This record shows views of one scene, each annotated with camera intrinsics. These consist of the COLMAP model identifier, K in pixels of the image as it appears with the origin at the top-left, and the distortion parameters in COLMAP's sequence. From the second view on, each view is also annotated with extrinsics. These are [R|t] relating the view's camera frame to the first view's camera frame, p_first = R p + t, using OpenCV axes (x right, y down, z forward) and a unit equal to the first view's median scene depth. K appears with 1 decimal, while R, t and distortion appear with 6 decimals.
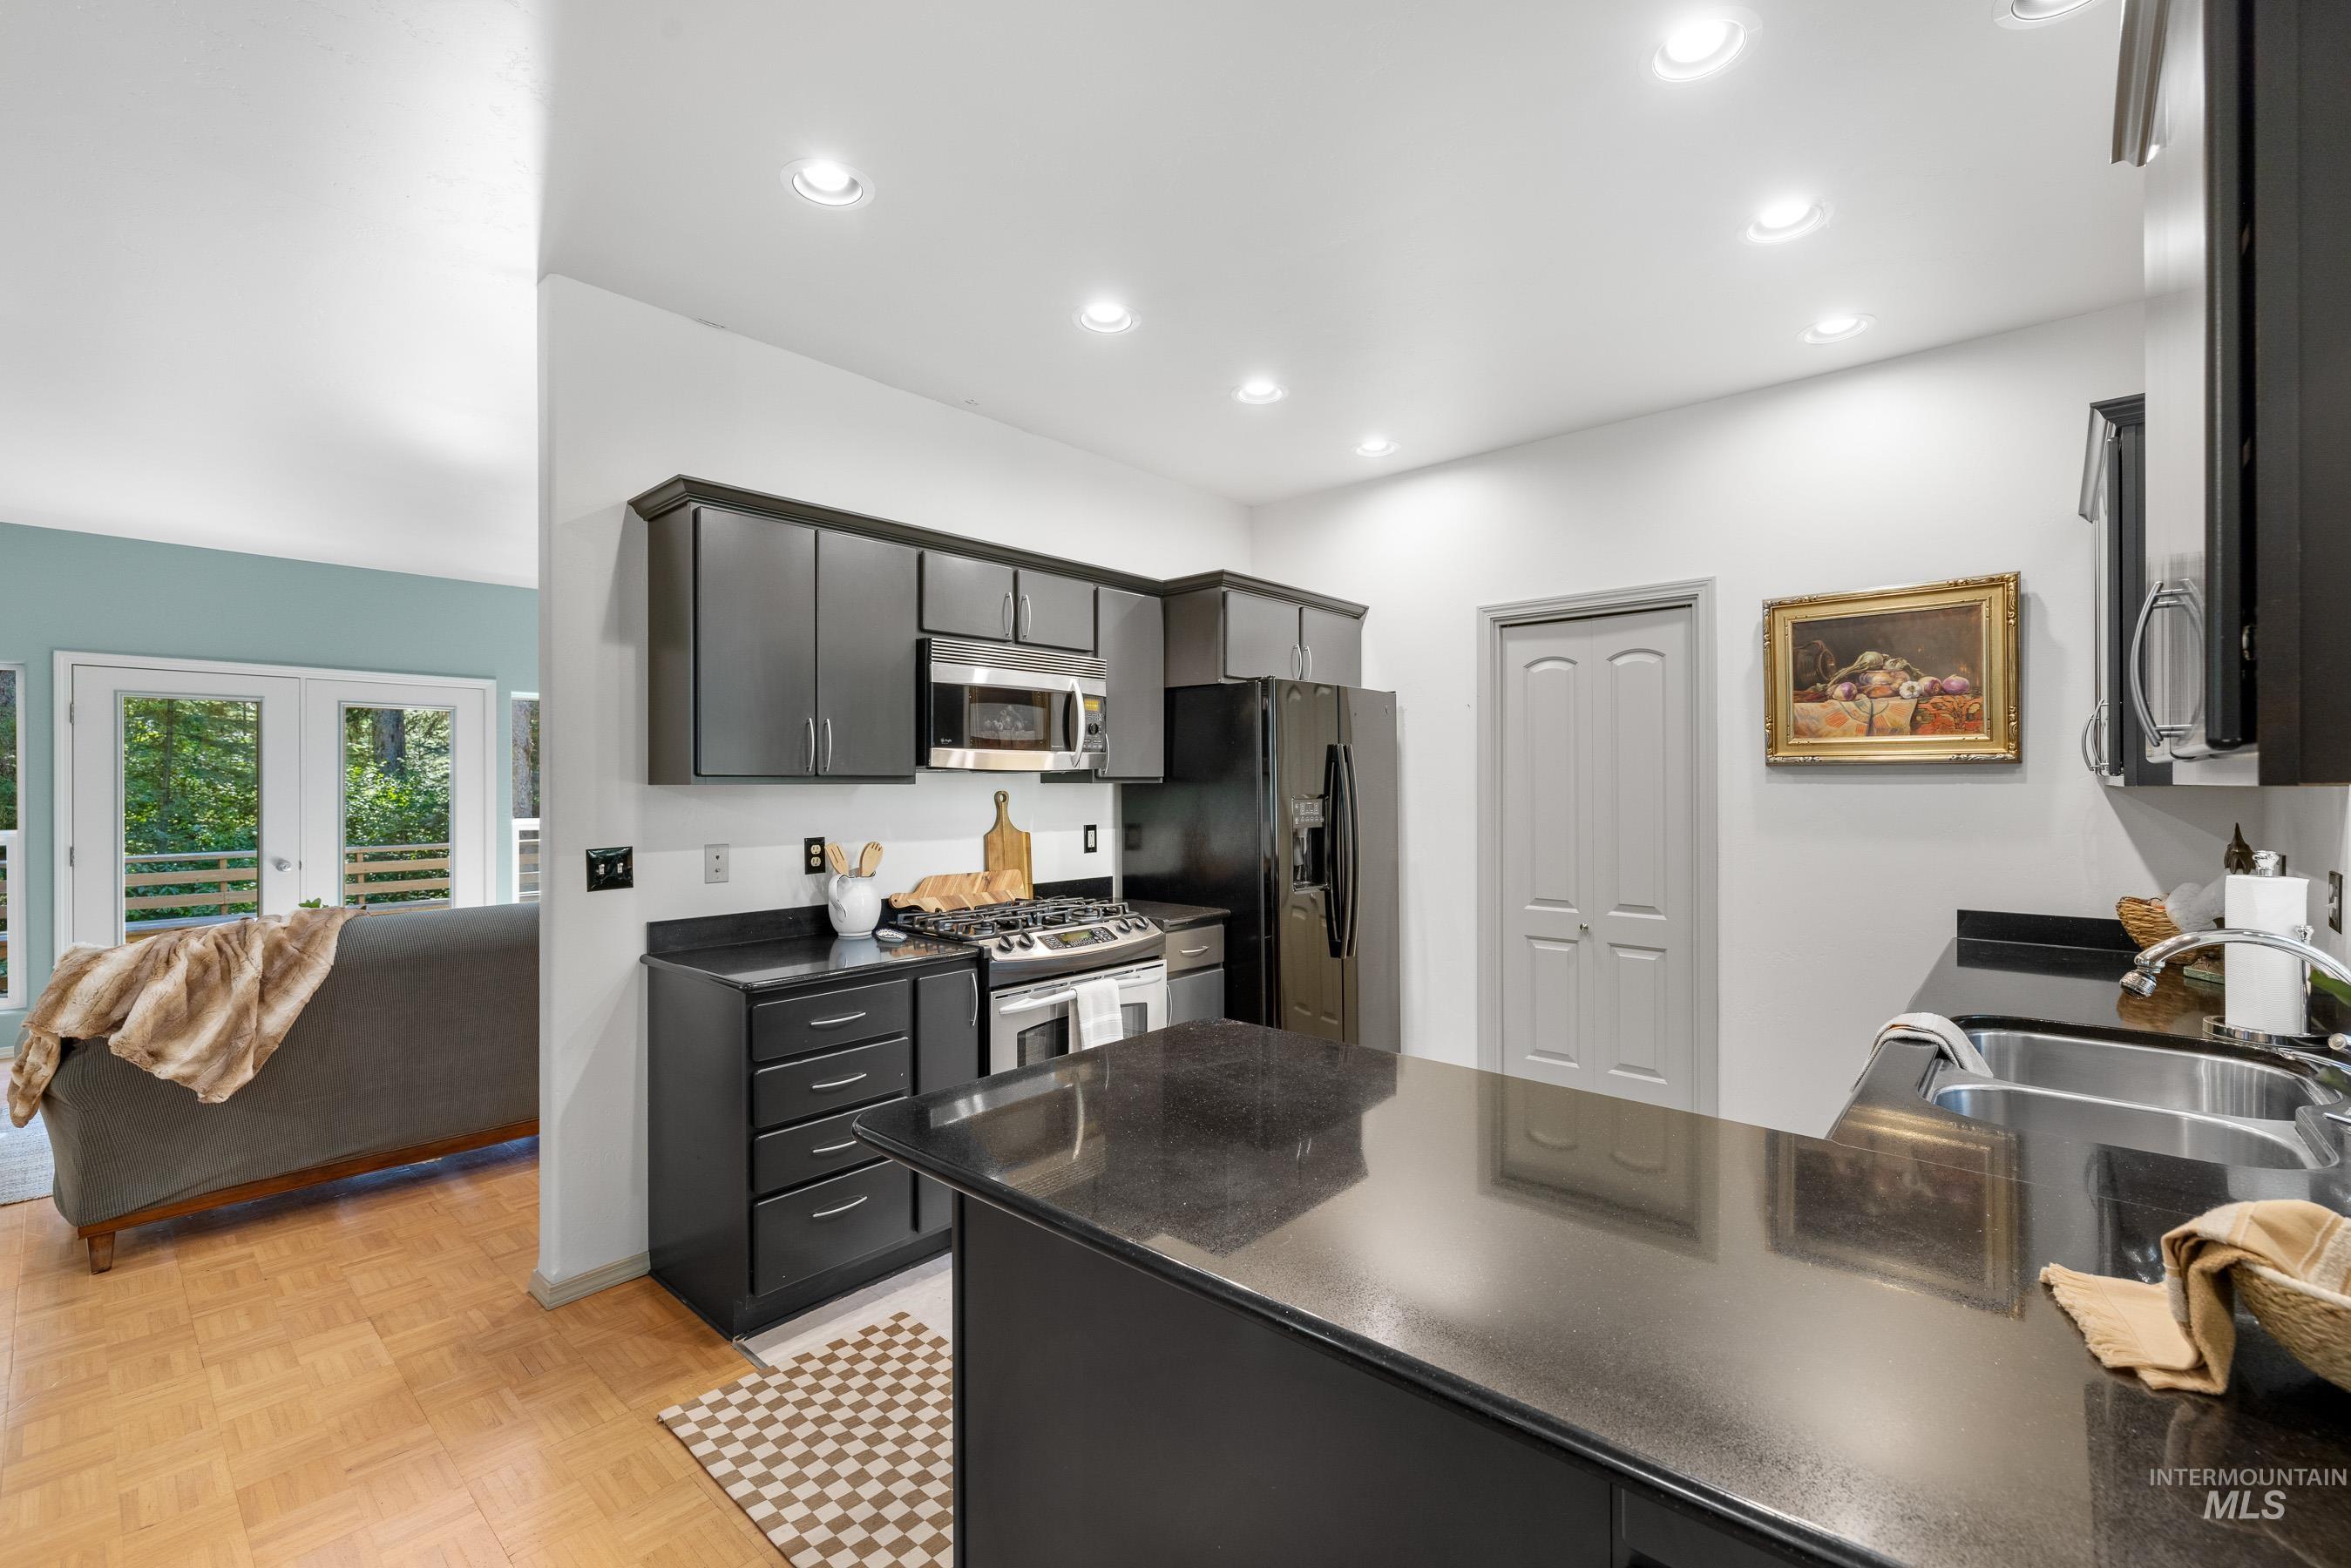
lens RADIAL K [[996.1, 0, 1166.8], [0, 996.1, 776.2], [0, 0, 1]] dist [-0.001203, 0.000731]
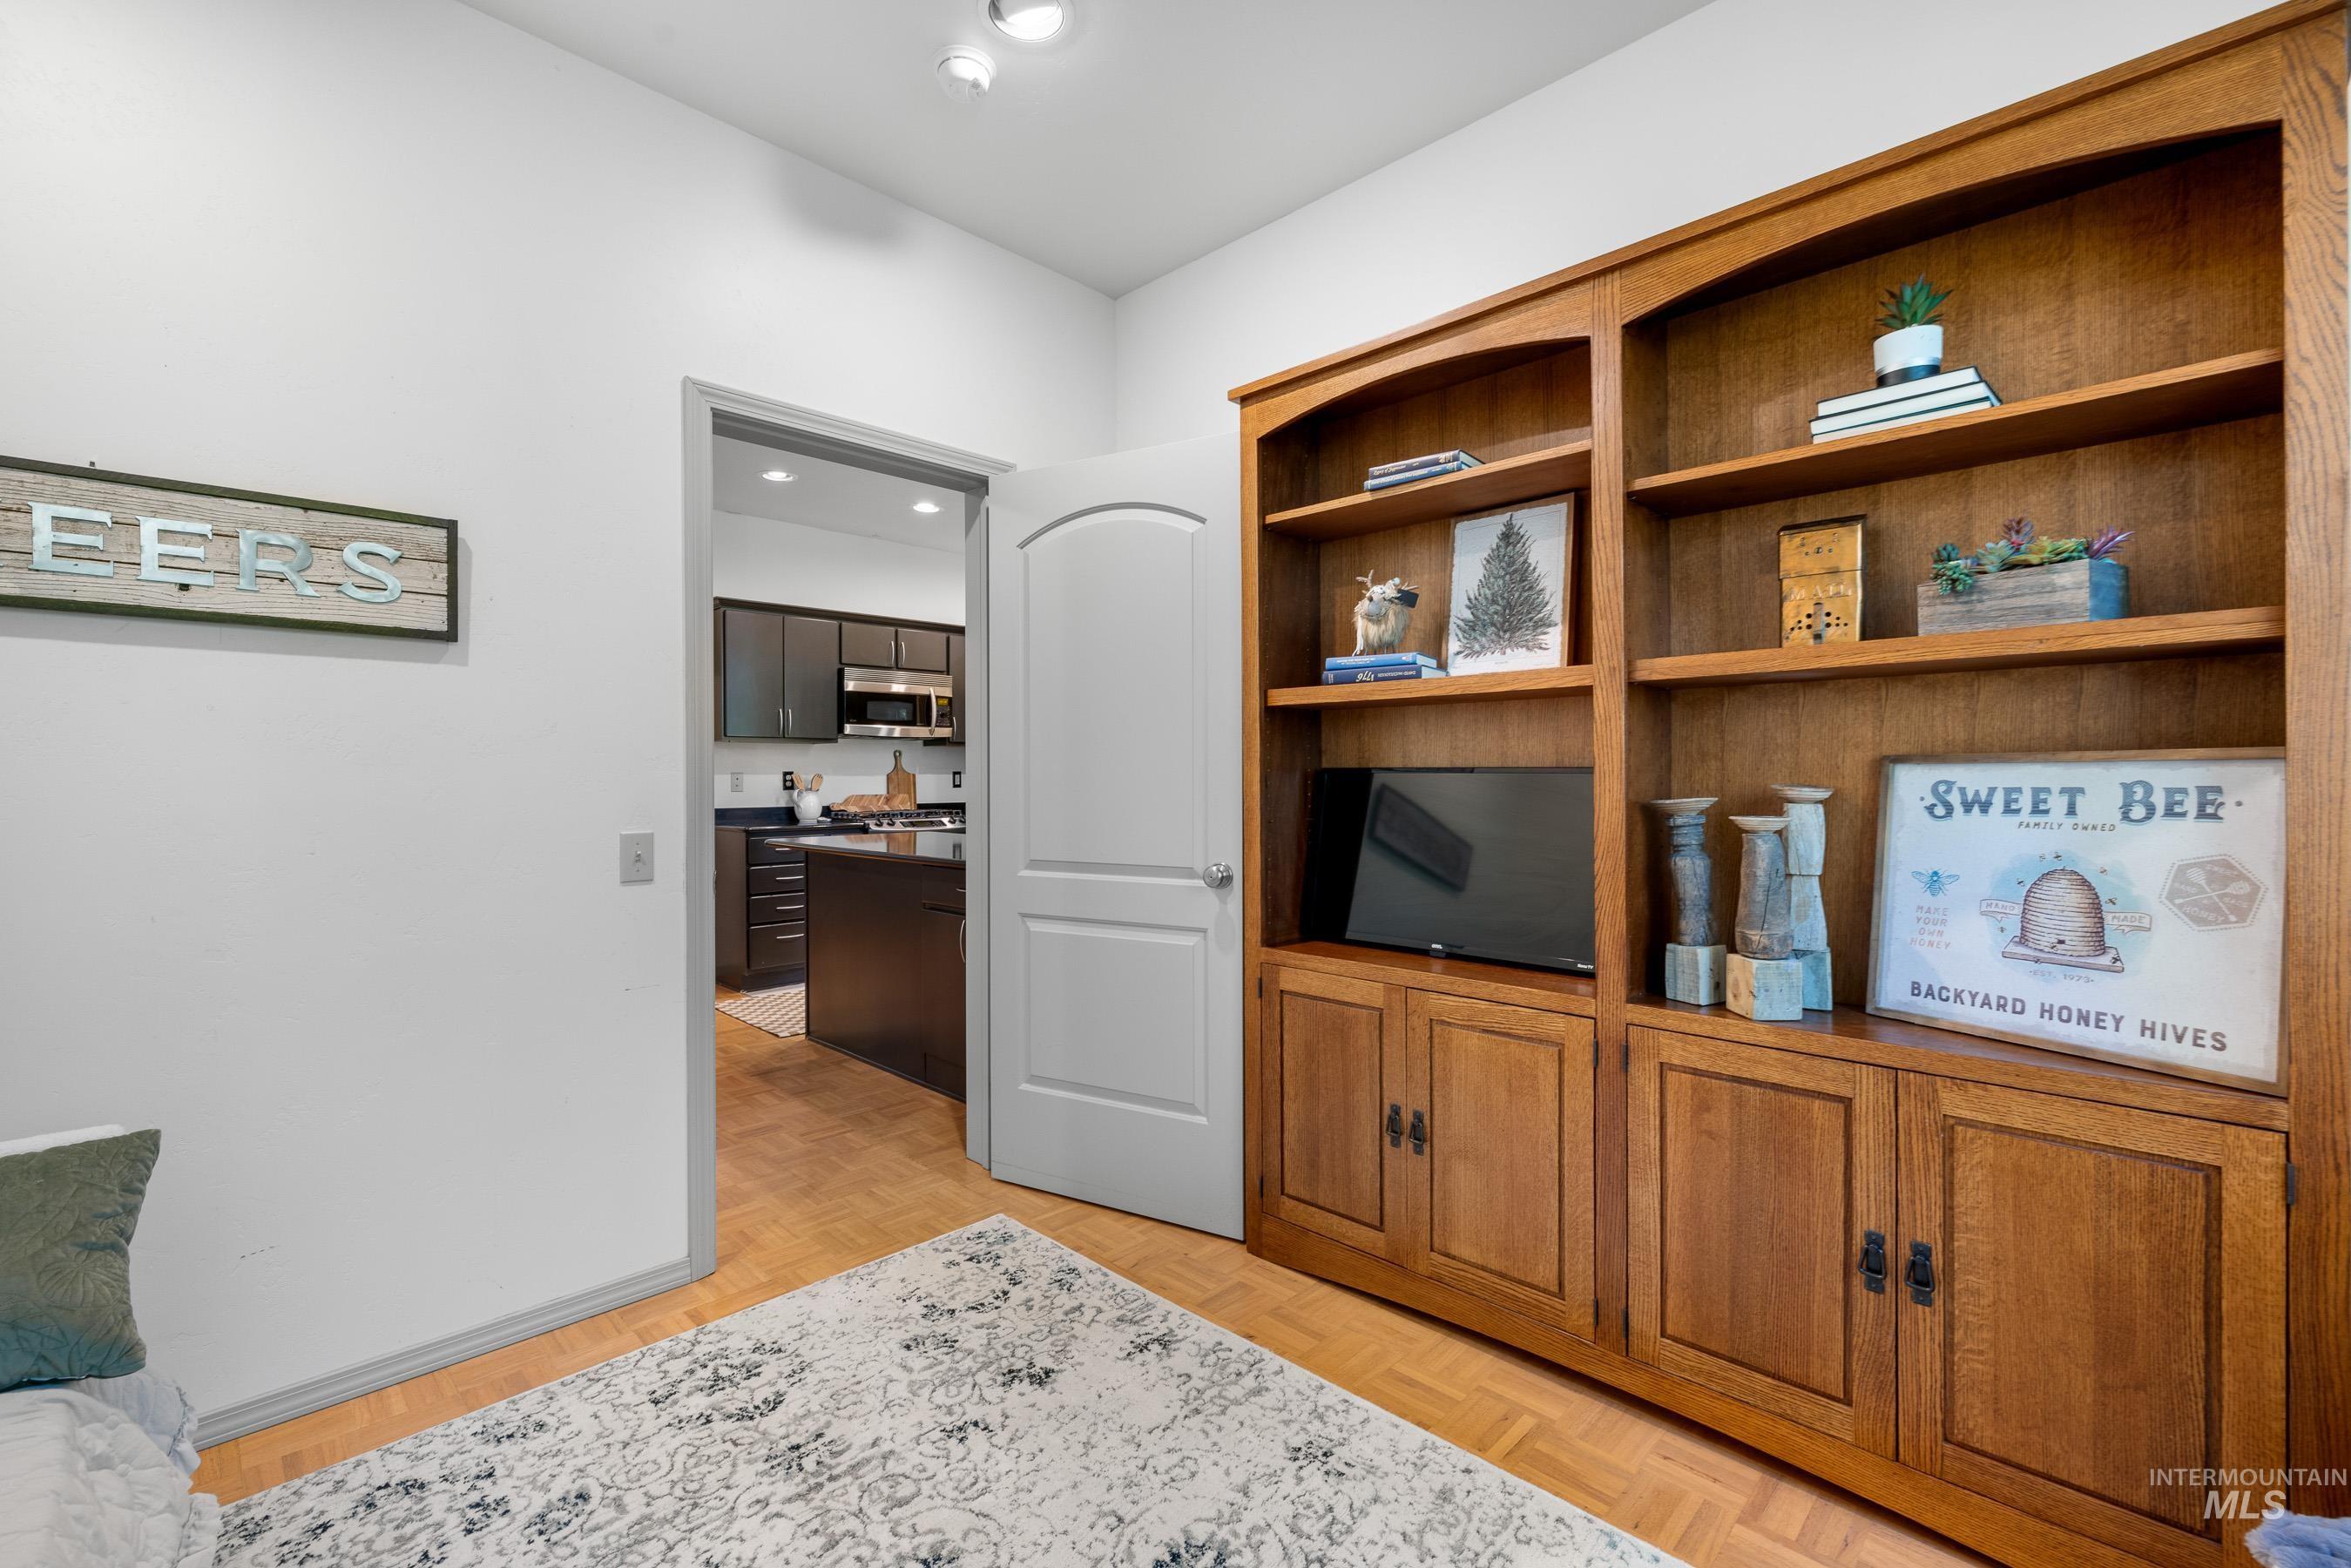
lens RADIAL K [[996.2, 0, 1166.8], [0, 996.2, 776.2], [0, 0, 1]] dist [-0.001203, 0.000731]
pose [[0.998703, -0.000295, -0.050908, 0.479661], [0.000743, 0.999961, 0.008792, 0.054812], [0.050903, -0.008819, 0.998665, -0.893050]]
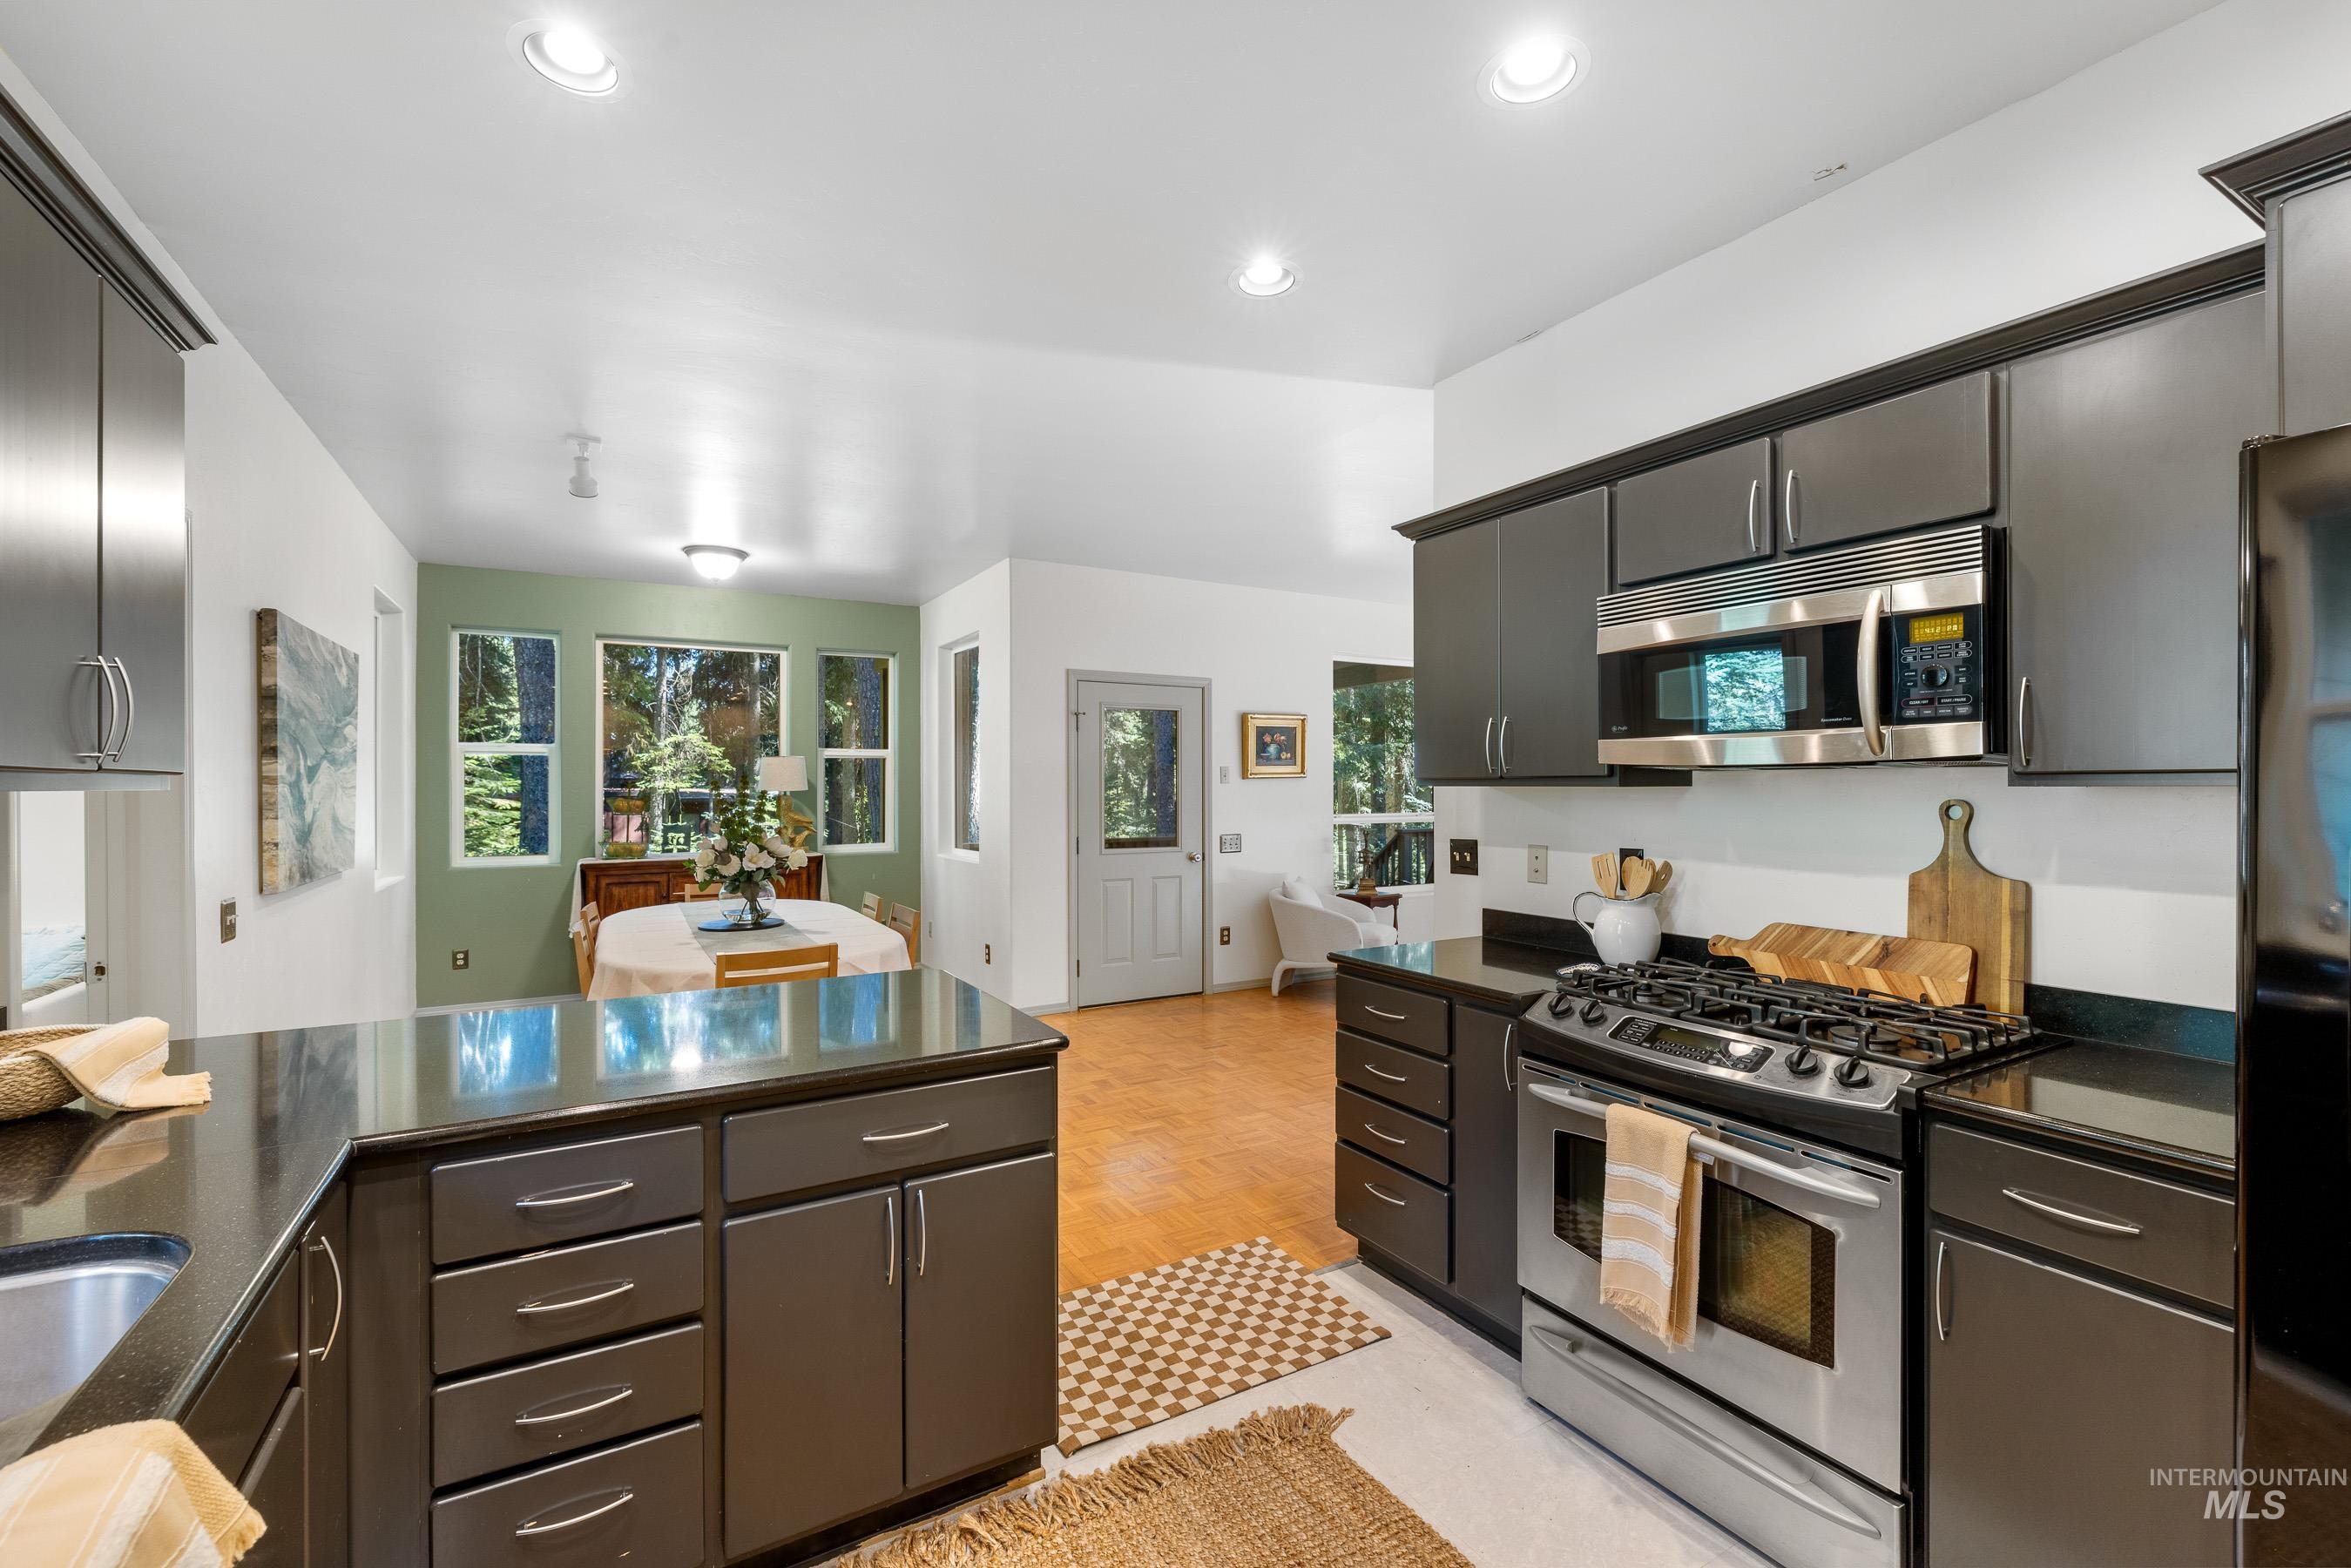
lens RADIAL K [[984.7, 0, 1171.5], [0, 984.7, 788.2], [0, 0, 1]] dist [0.000466, 0.000310]
pose [[-0.305809, 0.004538, -0.952082, 0.575371], [0.007256, 0.999971, 0.002436, 0.005121], [0.952065, -0.006163, -0.305833, 0.891685]]
